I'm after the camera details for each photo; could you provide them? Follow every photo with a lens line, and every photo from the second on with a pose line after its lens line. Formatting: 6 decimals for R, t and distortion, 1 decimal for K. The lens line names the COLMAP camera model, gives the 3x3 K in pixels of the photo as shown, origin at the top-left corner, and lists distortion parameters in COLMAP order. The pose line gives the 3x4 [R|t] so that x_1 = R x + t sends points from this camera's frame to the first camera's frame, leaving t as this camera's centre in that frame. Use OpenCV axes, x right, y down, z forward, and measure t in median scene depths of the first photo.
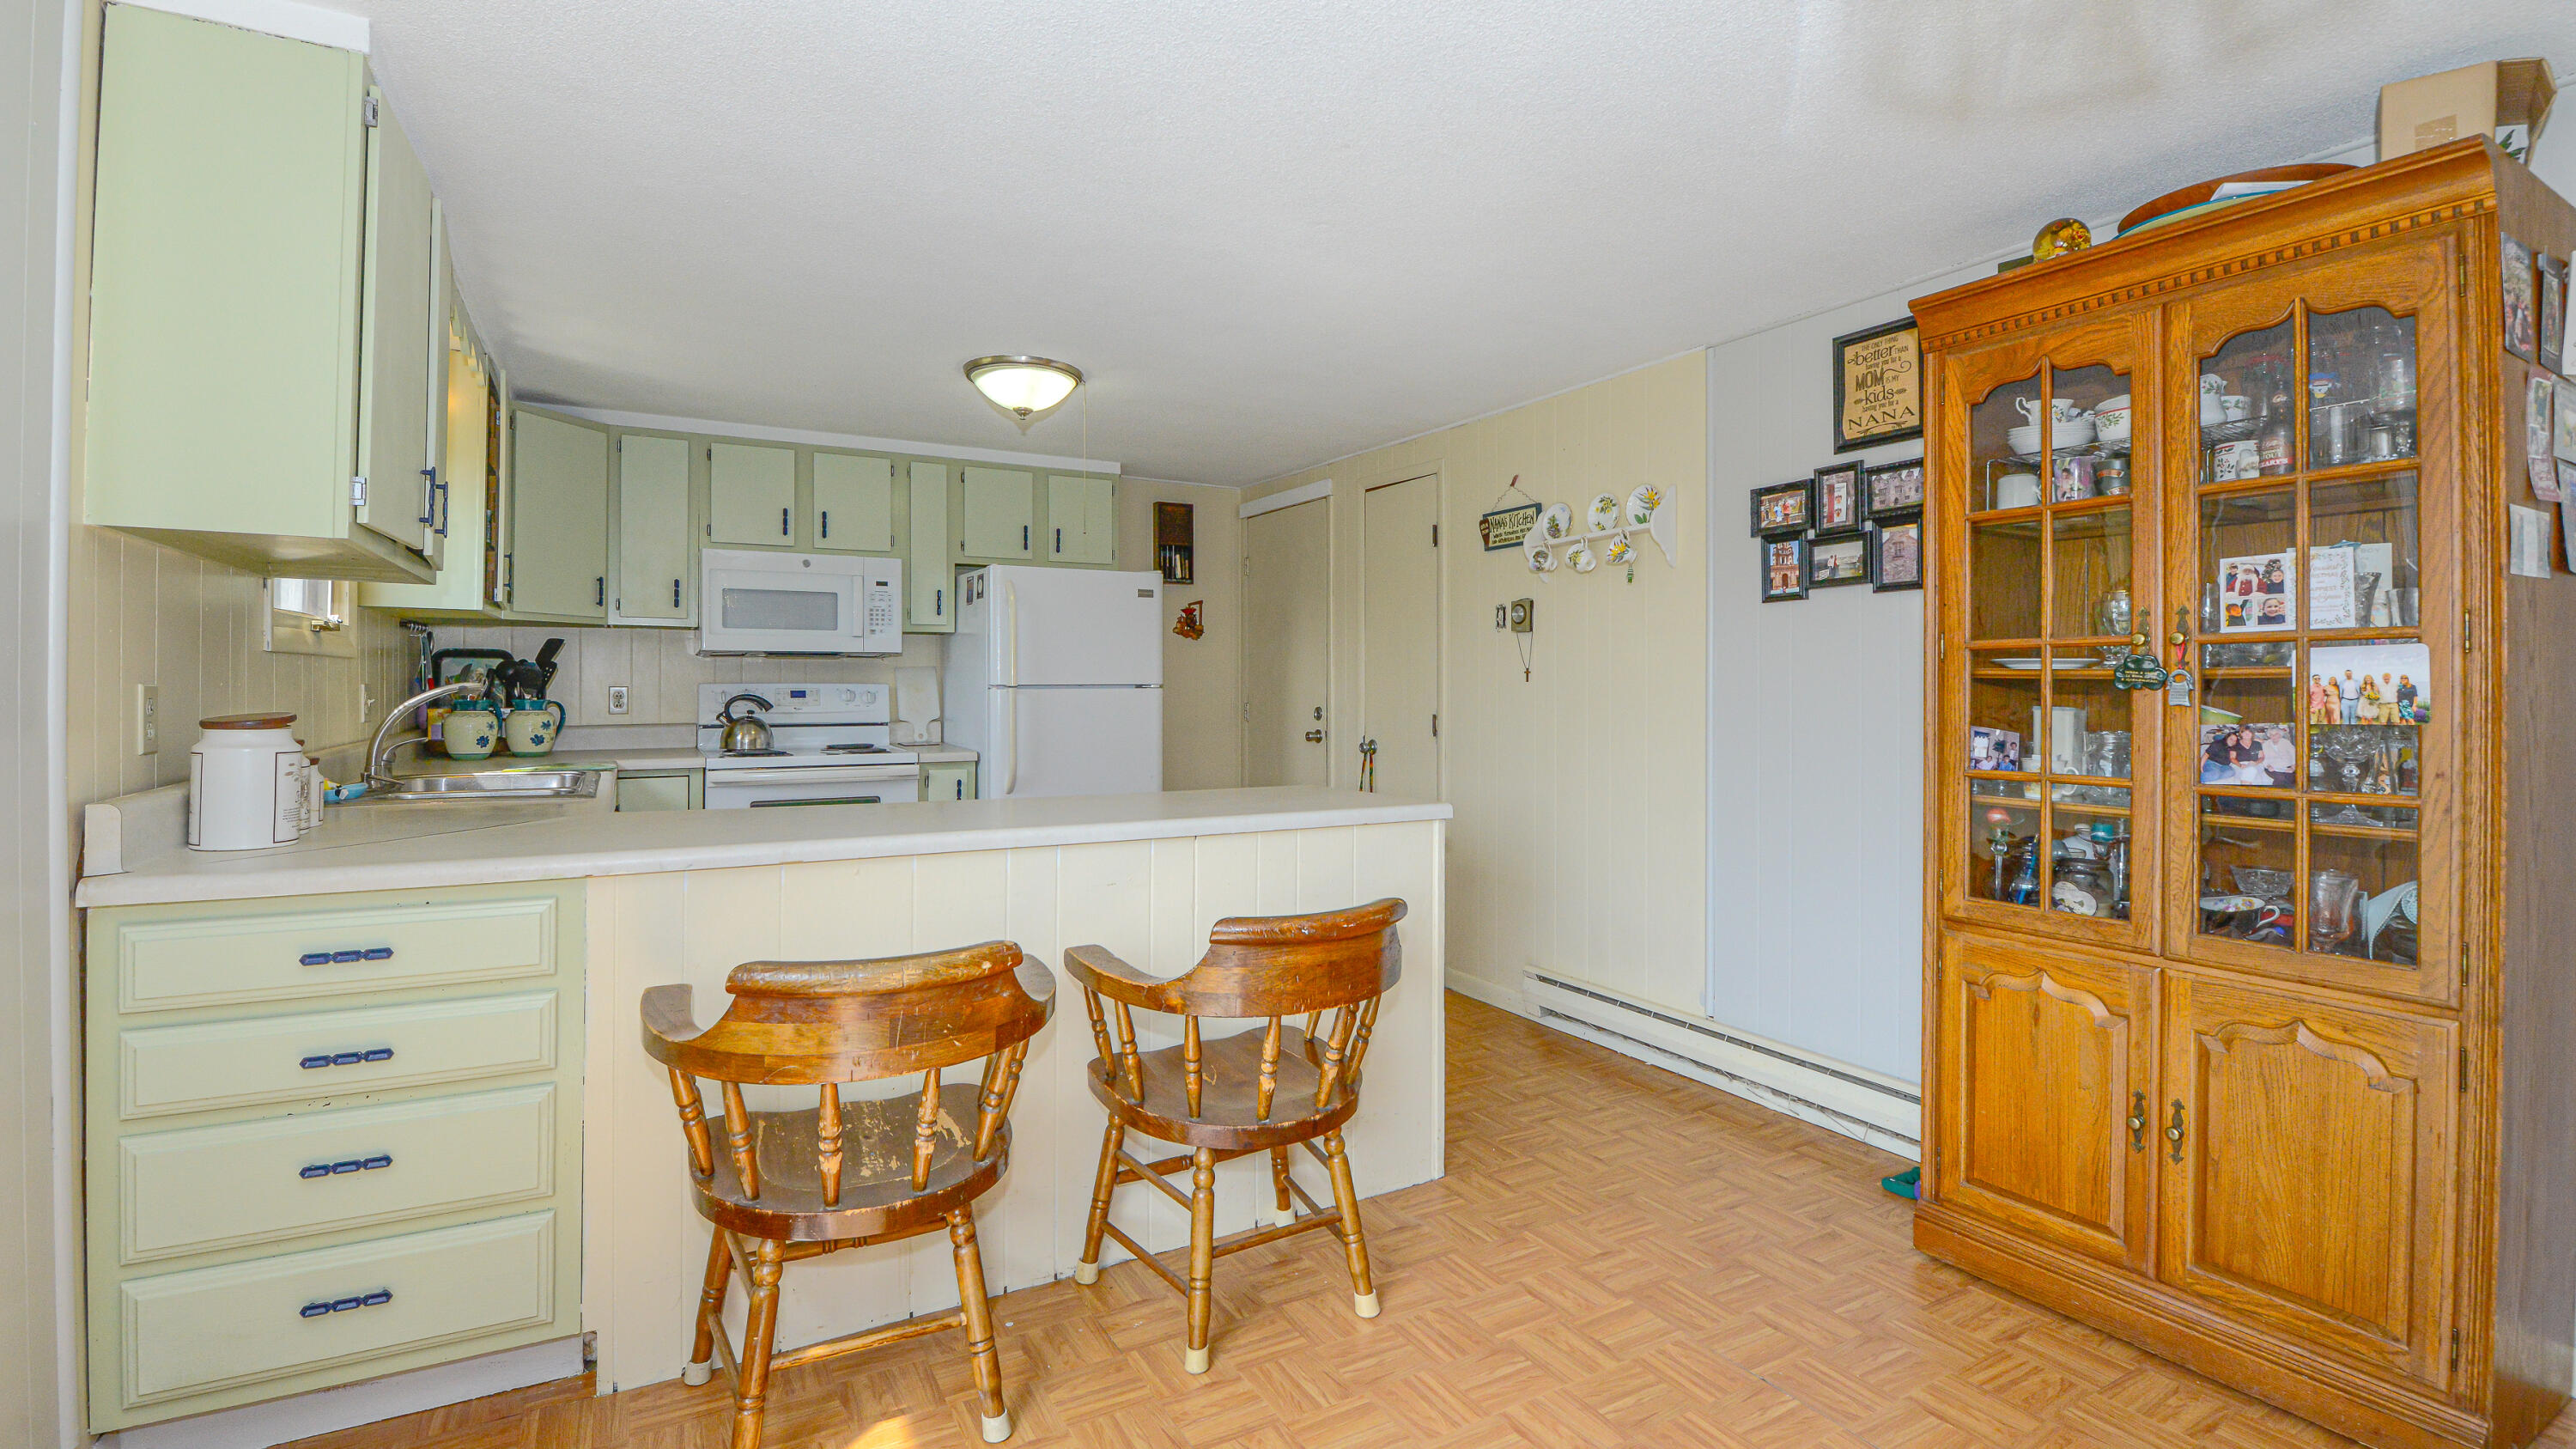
lens RADIAL K [[1147.4, 0, 1283.8], [0, 1147.4, 678.5], [0, 0, 1]] dist [-0.000352, -0.000214]
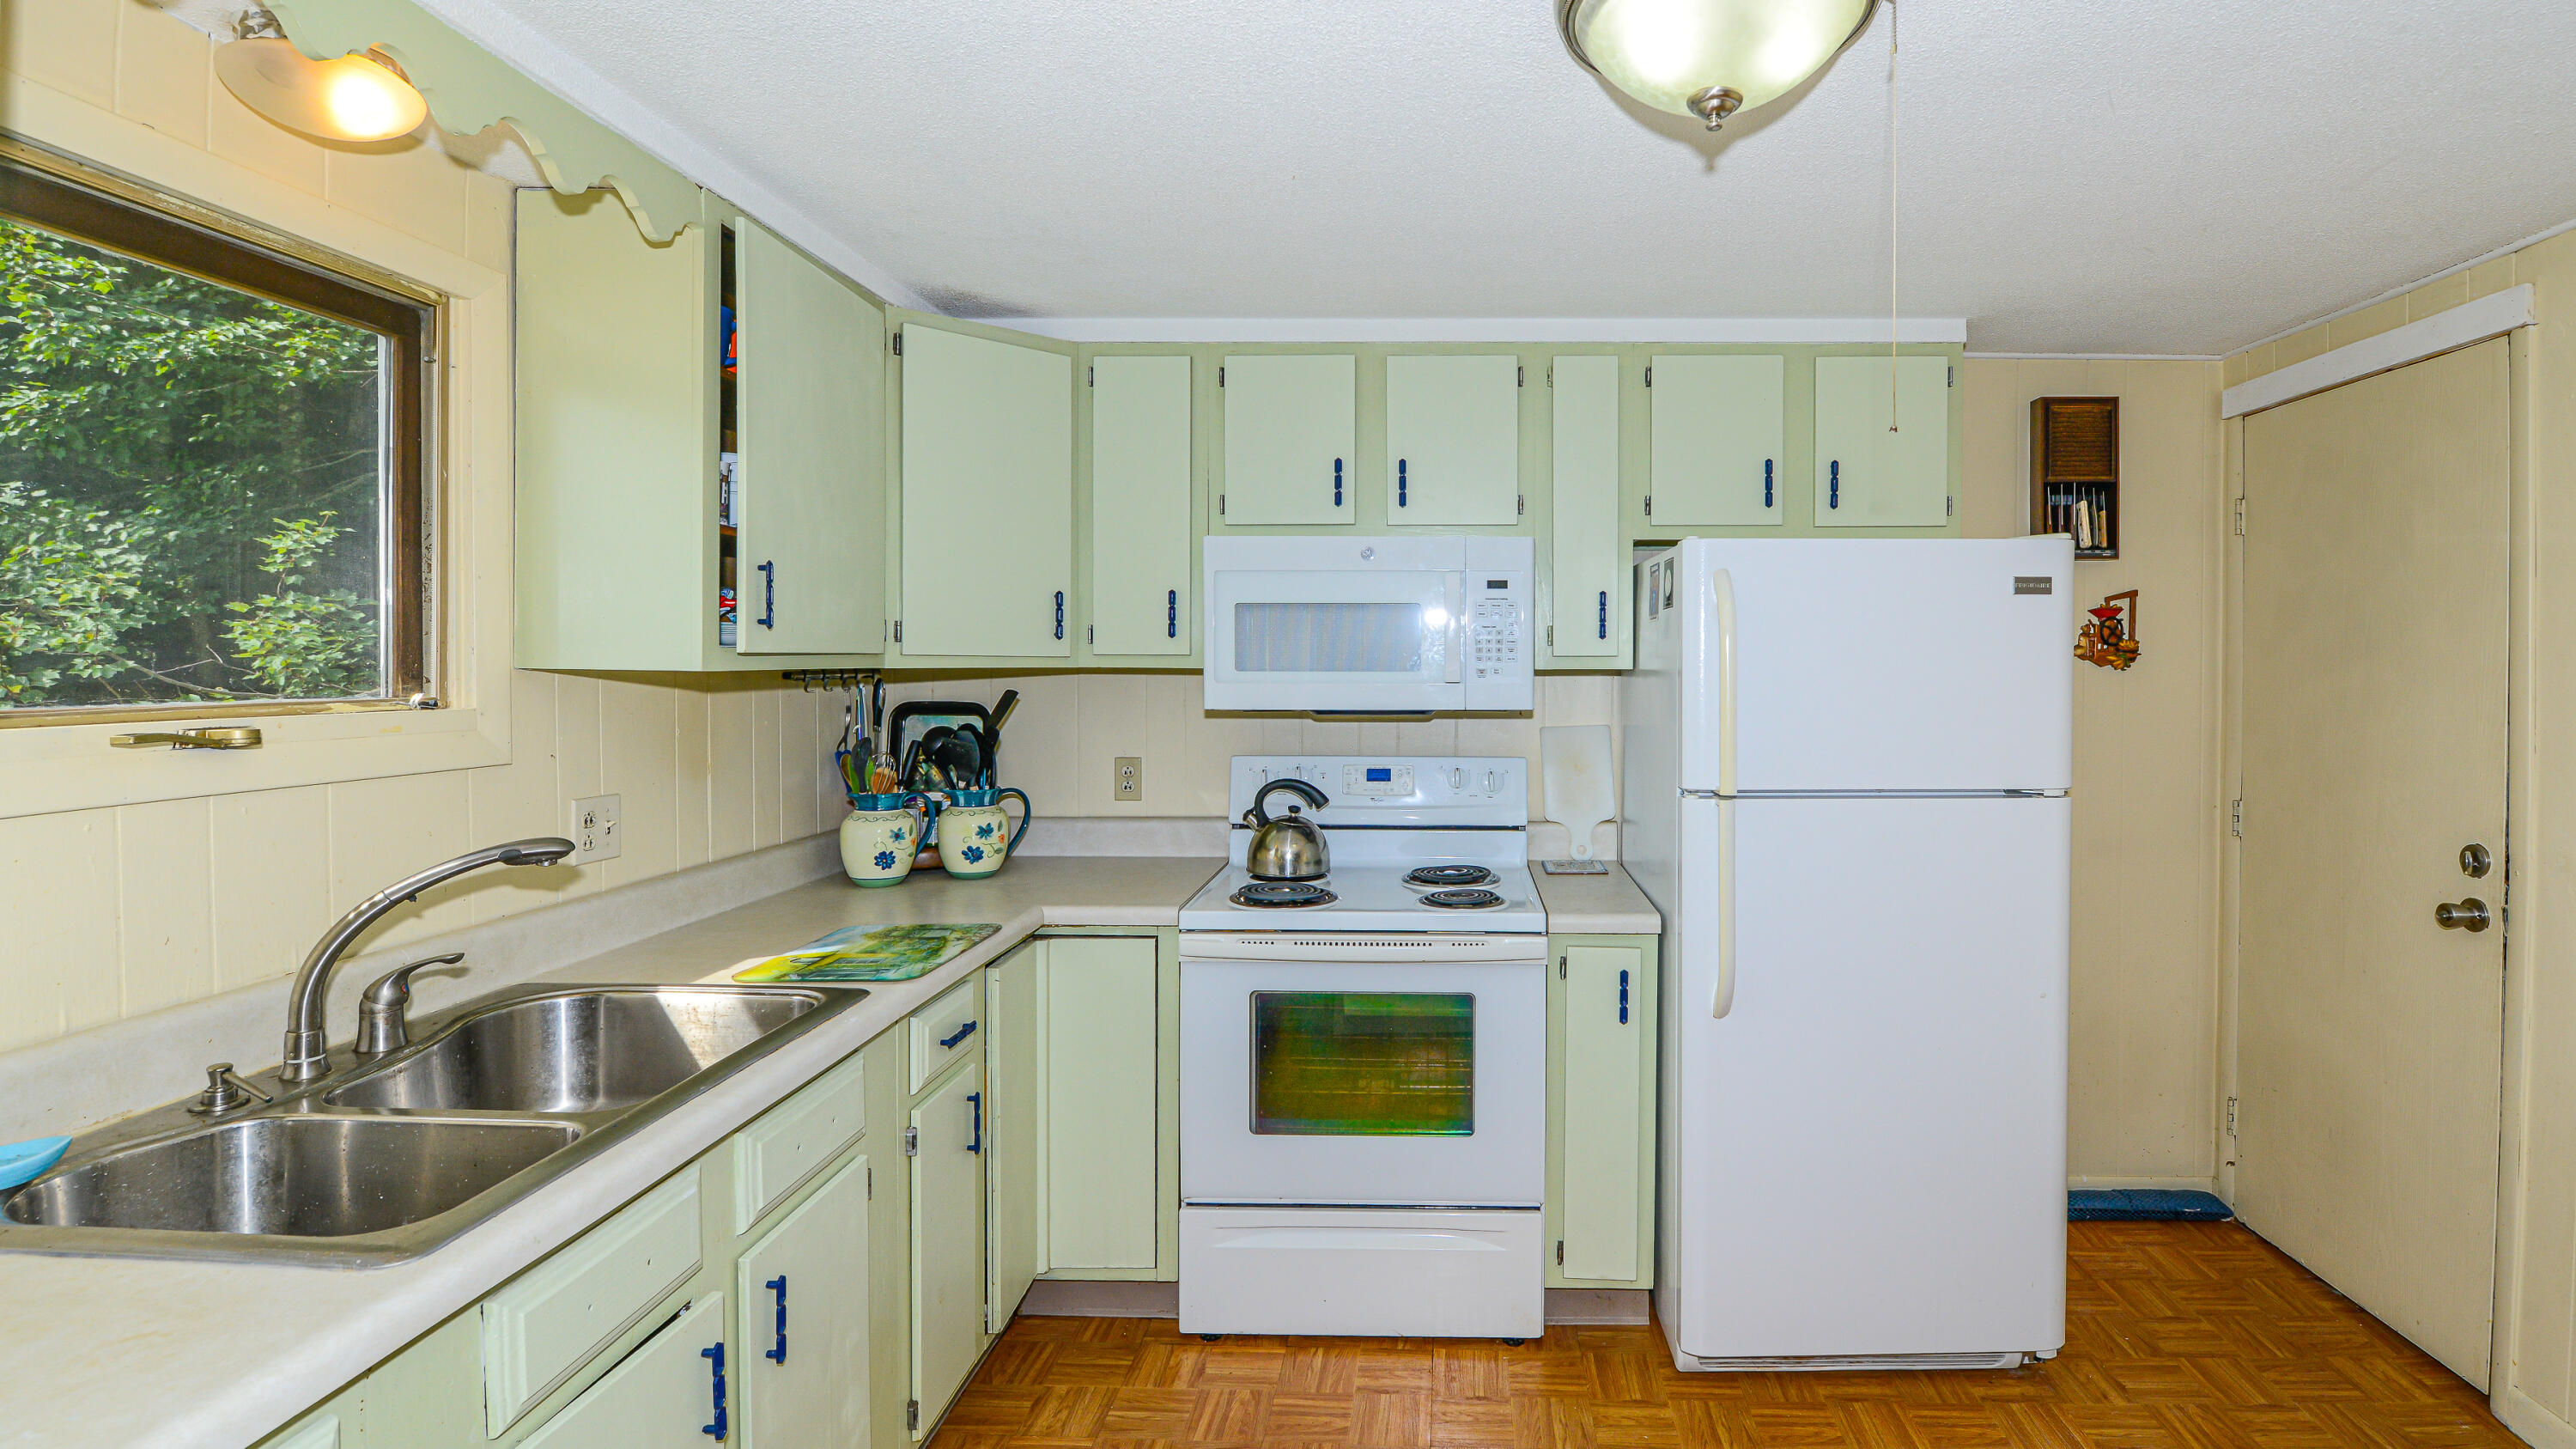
lens RADIAL K [[1213.6, 0, 1427.4], [0, 1213.6, 700.4], [0, 0, 1]] dist [-0.002619, -0.015357]
pose [[0.861780, 0.015186, -0.507055, -0.091598], [0.000233, 0.999540, 0.030331, -0.047930], [0.507283, -0.026257, 0.861380, 0.517270]]
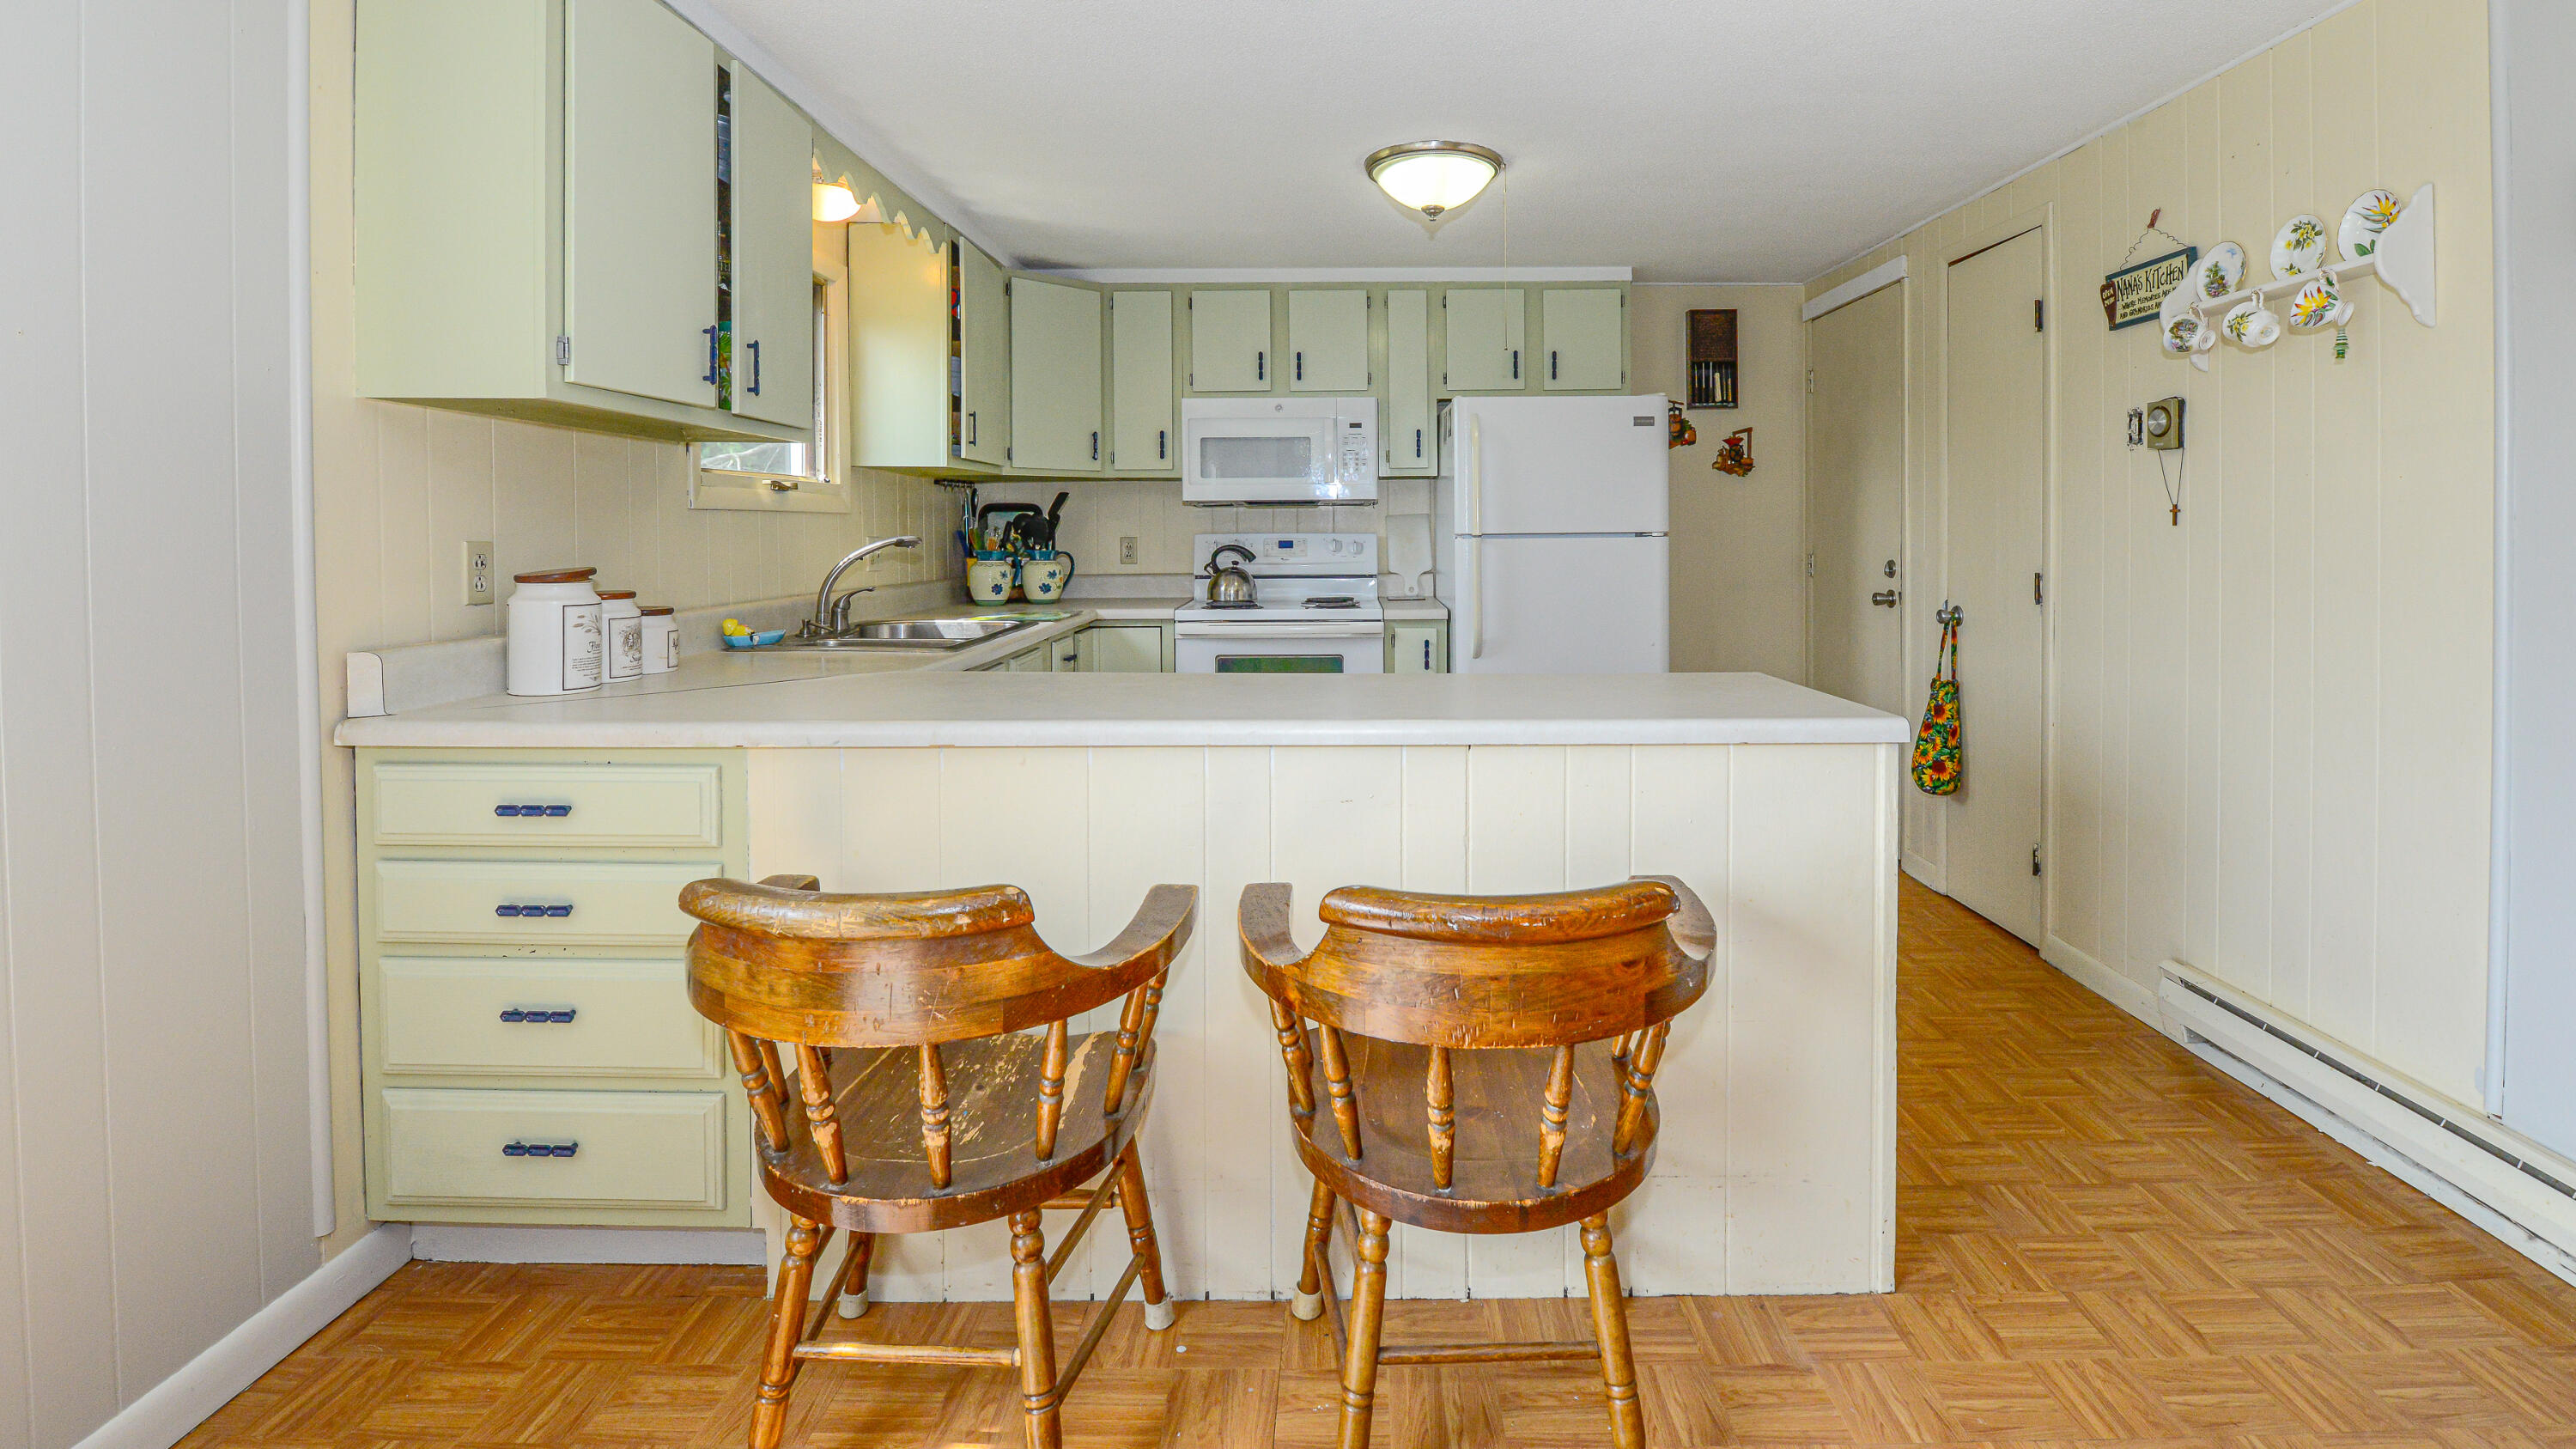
lens RADIAL K [[1190.5, 0, 1342.0], [0, 1190.5, 550.1], [0, 0, 1]] dist [0.002622, -0.009447]
pose [[0.871354, 0.001419, -0.490652, 0.119724], [0.009314, 0.999768, 0.019432, -0.000598], [0.490566, -0.021502, 0.871139, 0.164870]]
